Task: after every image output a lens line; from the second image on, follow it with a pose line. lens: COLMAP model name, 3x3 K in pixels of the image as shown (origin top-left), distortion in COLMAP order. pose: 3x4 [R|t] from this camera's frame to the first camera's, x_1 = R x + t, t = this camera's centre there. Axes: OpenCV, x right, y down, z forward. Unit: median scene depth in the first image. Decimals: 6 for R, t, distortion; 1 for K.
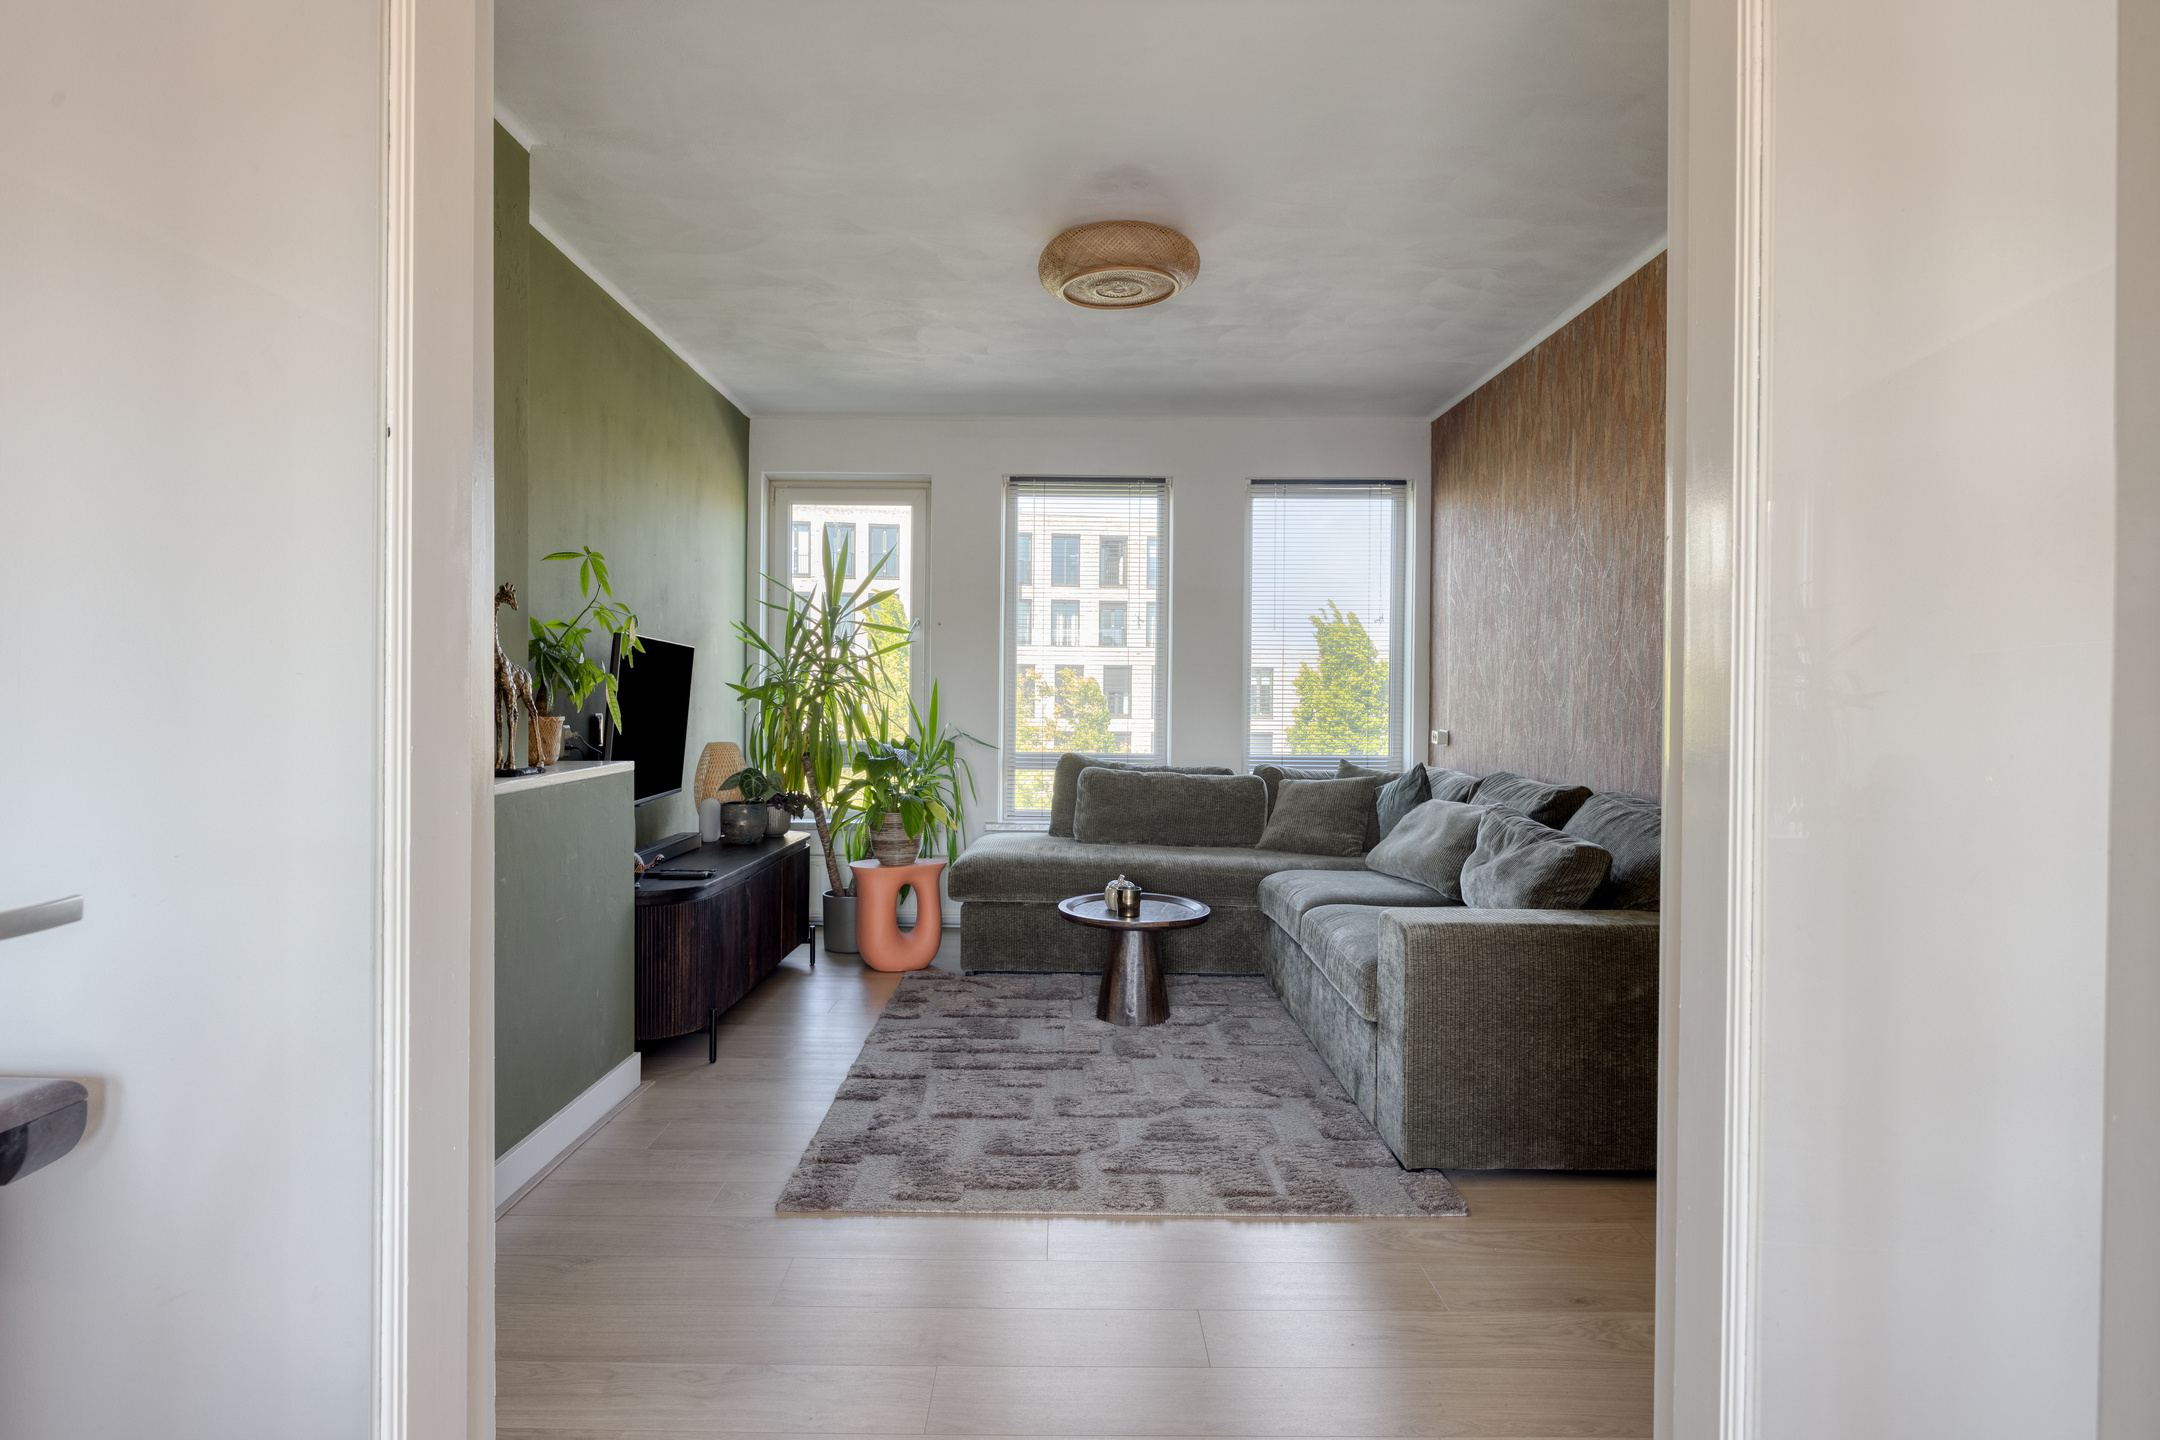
lens RADIAL K [[1201.8, 0, 1070.3], [0, 1201.8, 712.1], [0, 0, 1]] dist [-0.004833, -0.002082]
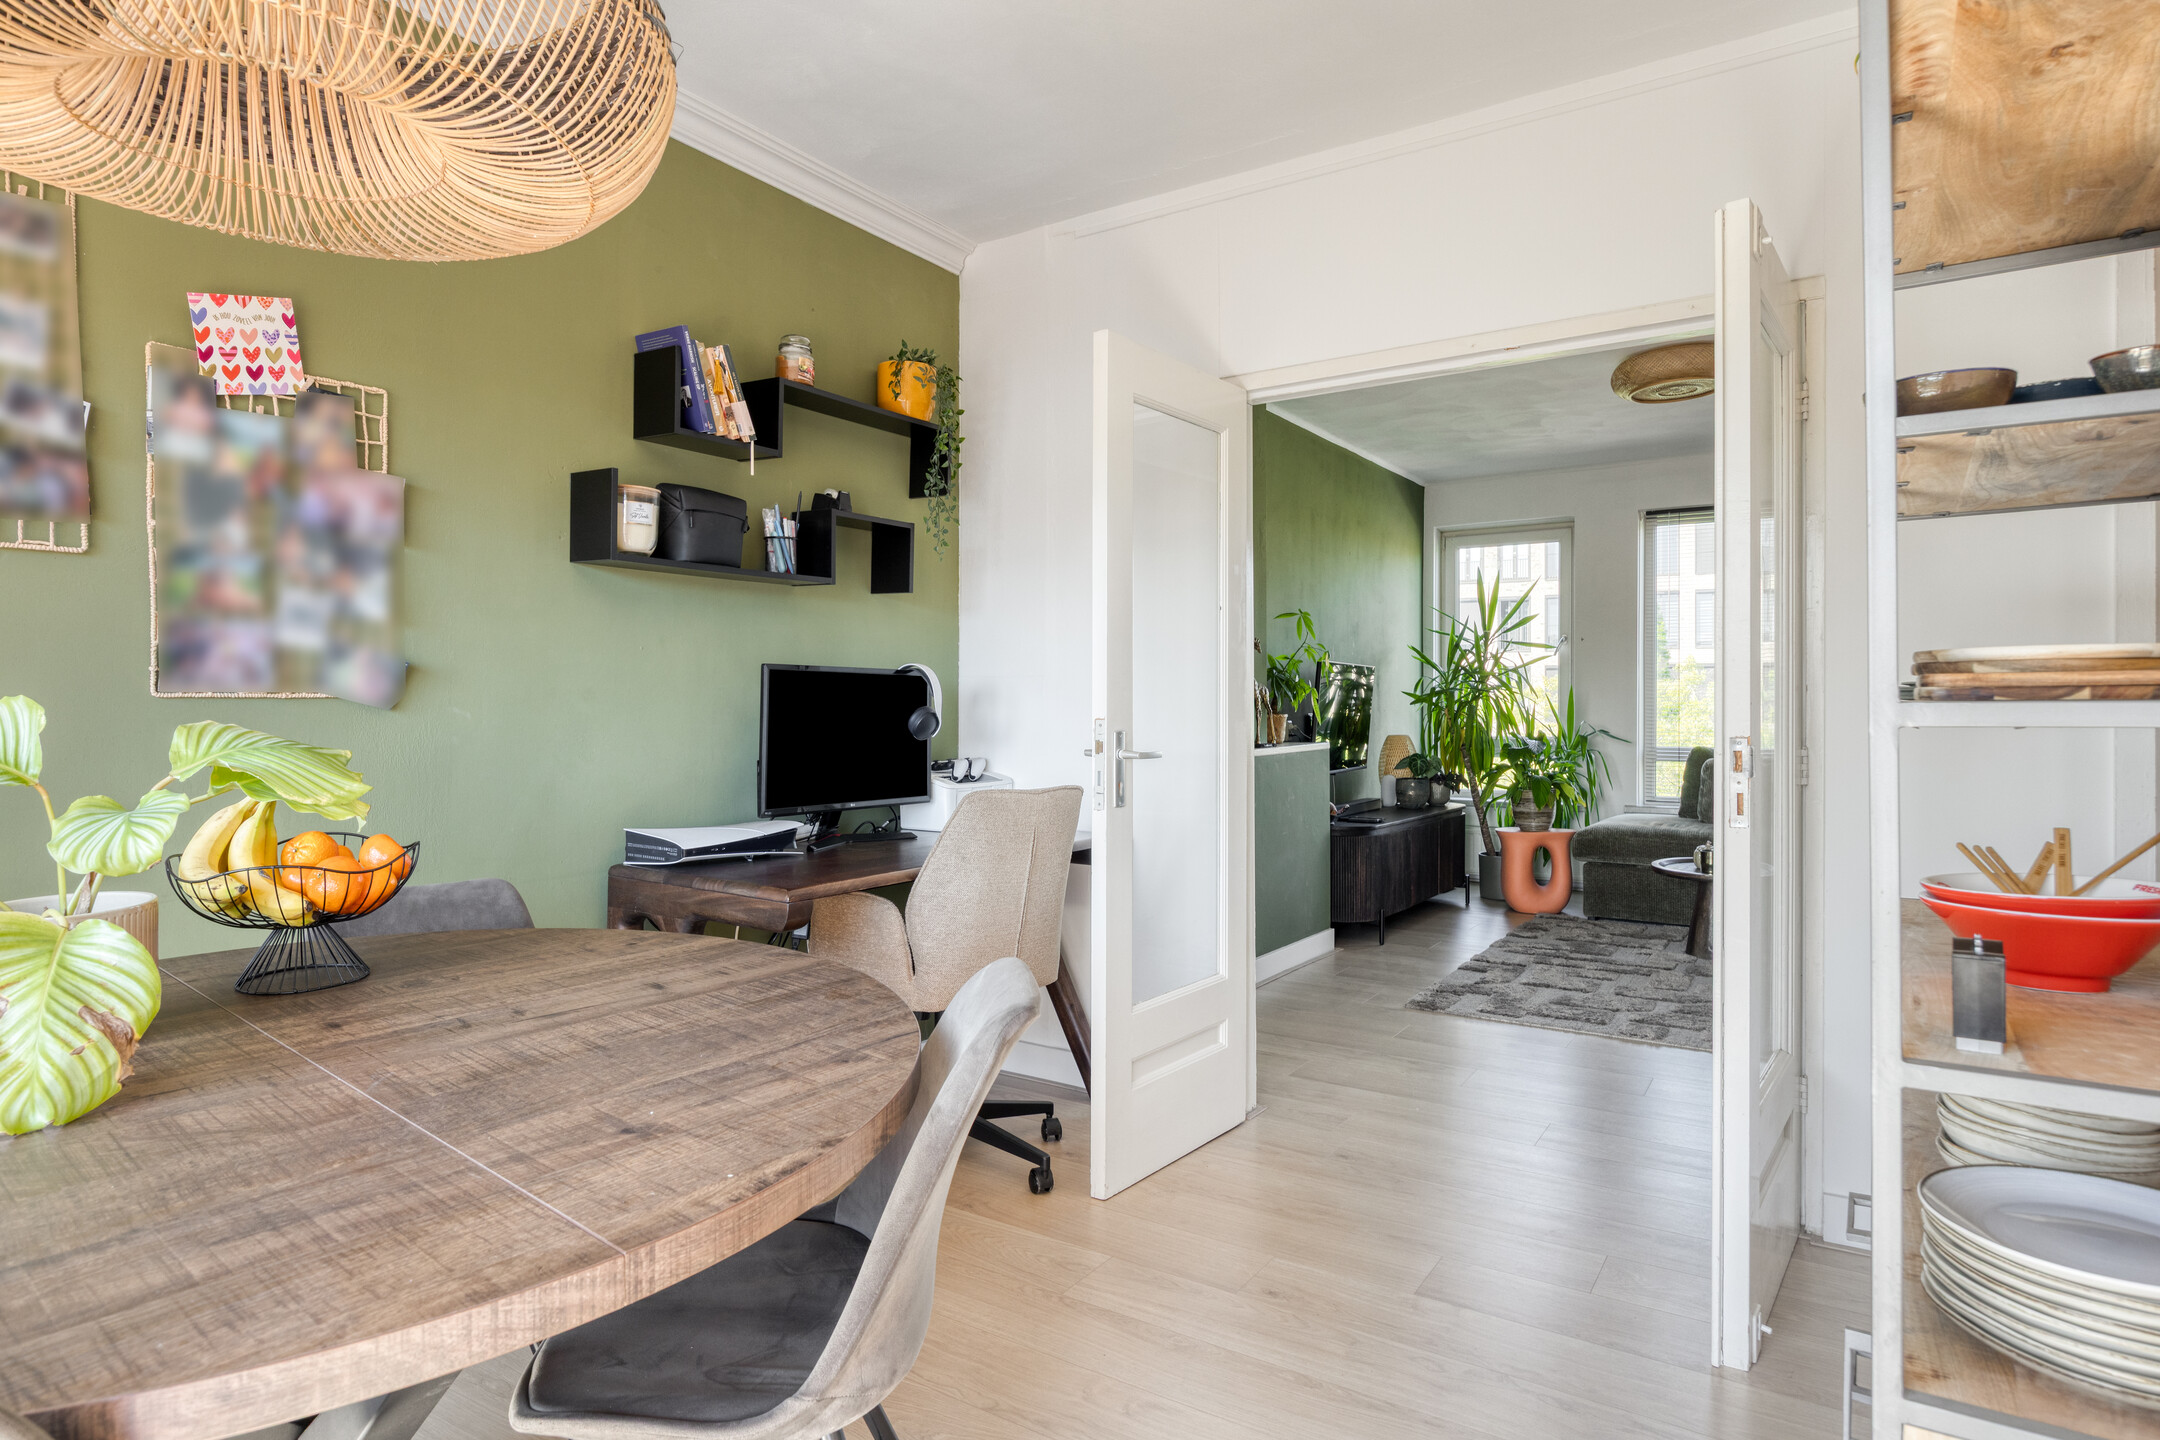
lens RADIAL K [[1201.8, 0, 1070.3], [0, 1201.8, 712.1], [0, 0, 1]] dist [-0.004833, -0.002082]
pose [[0.832891, -0.006131, -0.553403, 0.173287], [0.003135, 0.999975, -0.006359, 0.007540], [0.553428, 0.003561, 0.832889, -0.383974]]
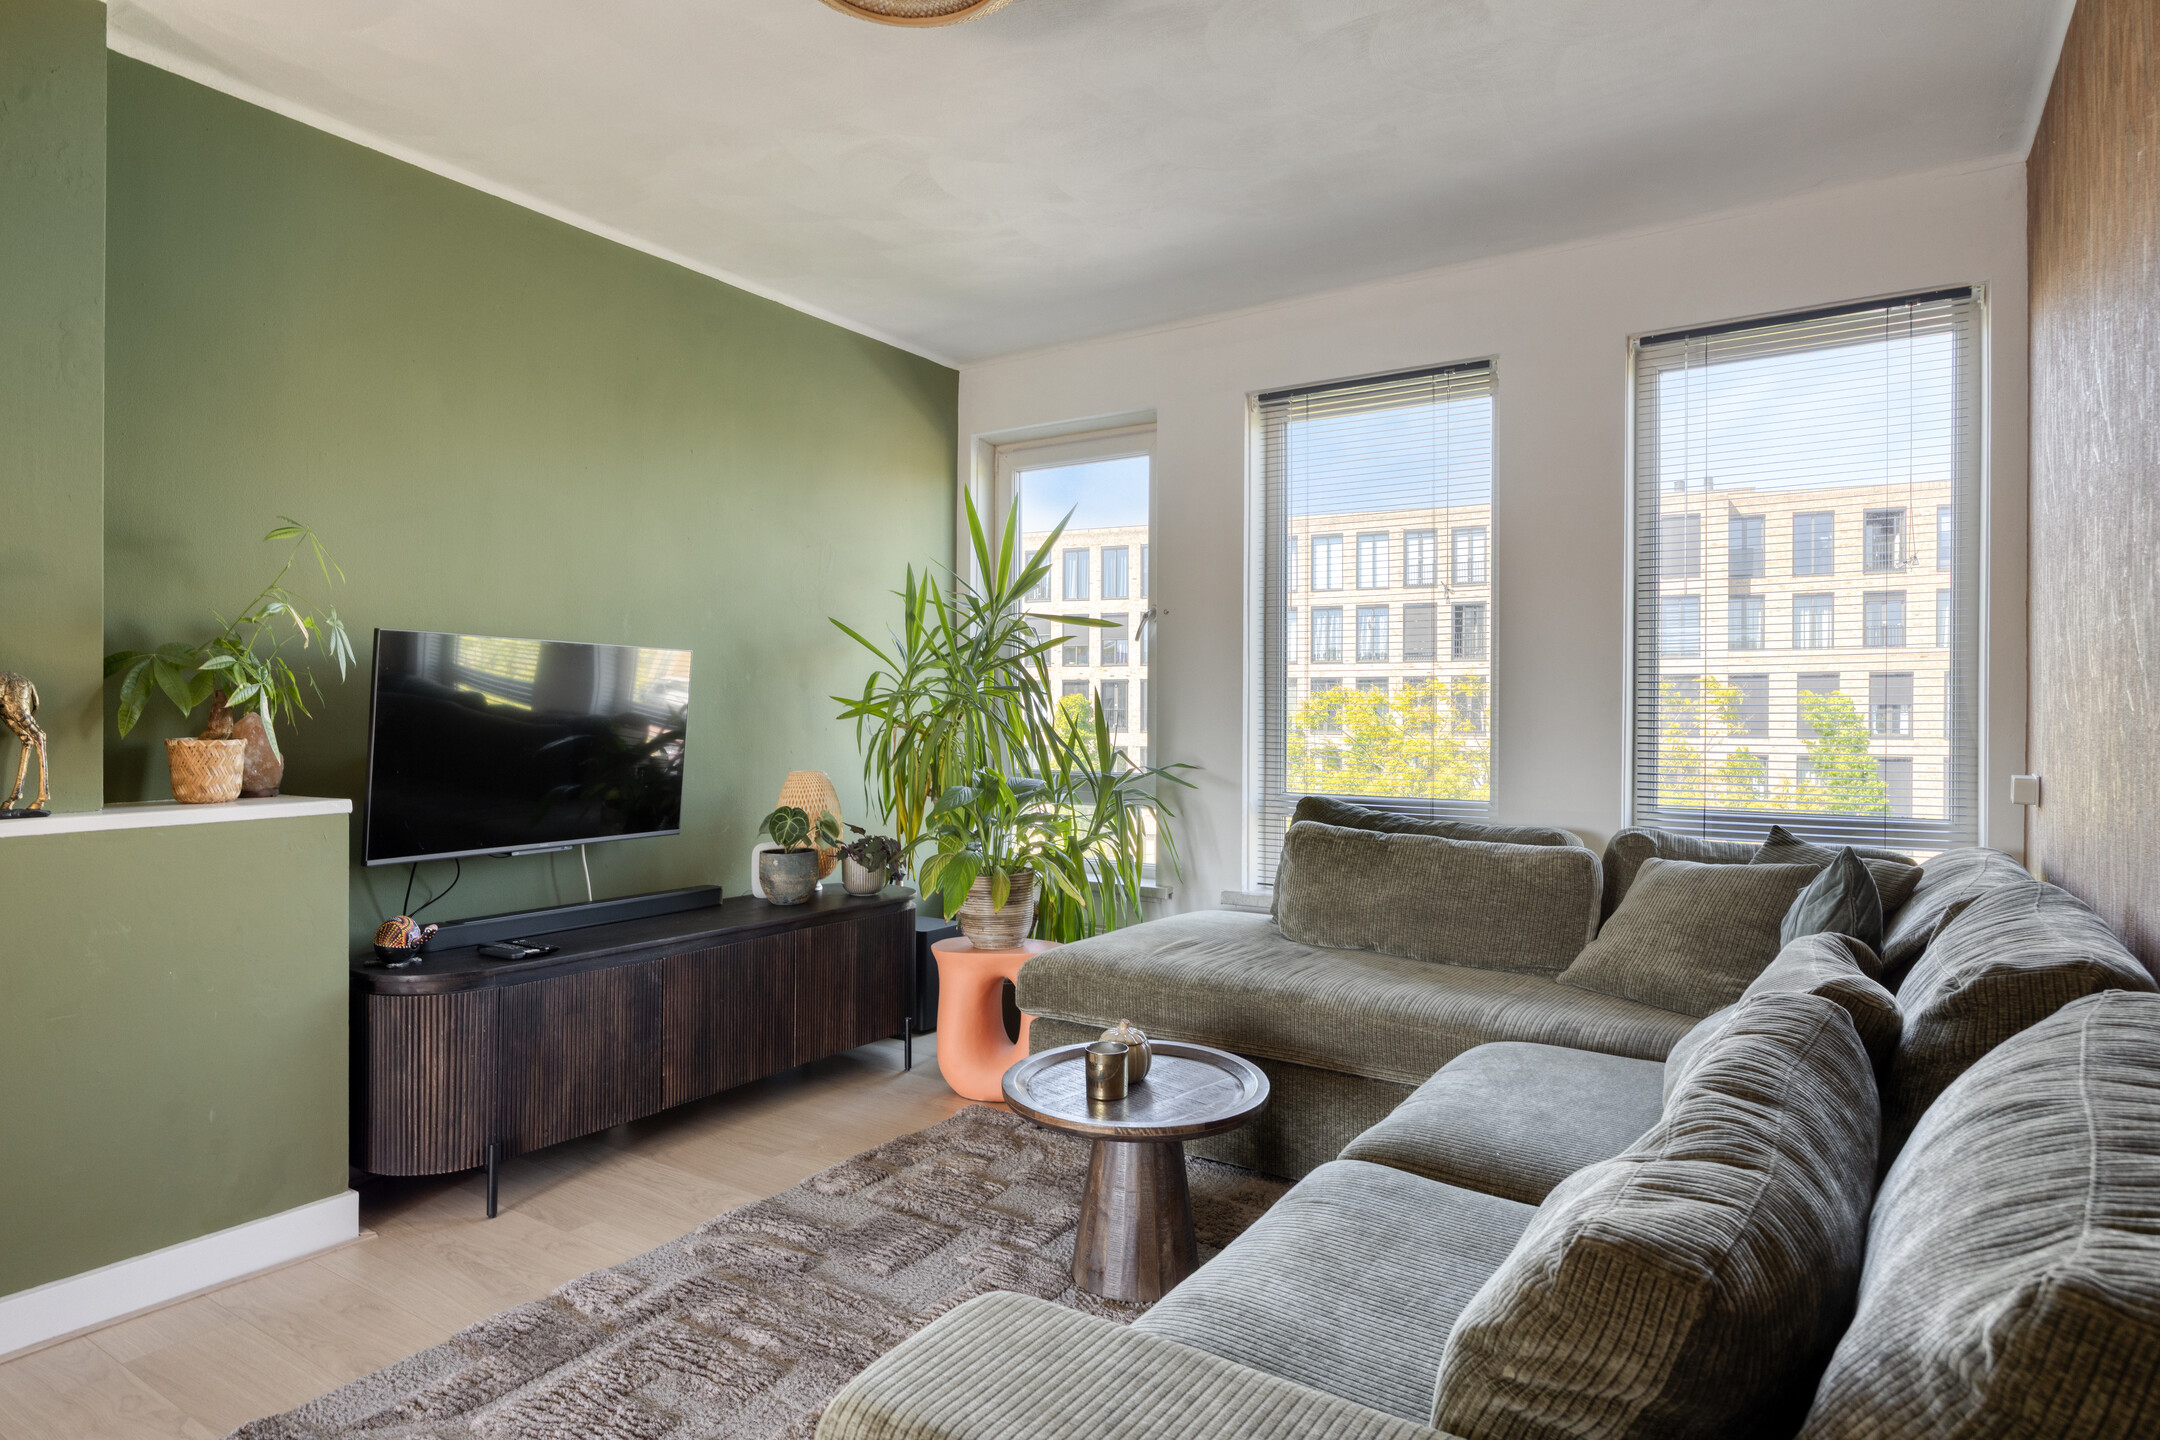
lens RADIAL K [[1212.8, 0, 1067.5], [0, 1212.8, 714.6], [0, 0, 1]] dist [-0.005384, 0.000160]
pose [[0.831045, -0.005843, -0.556174, 0.329083], [-0.001450, 0.999919, -0.012671, -0.002539], [0.556203, 0.011337, 0.830969, 0.480703]]
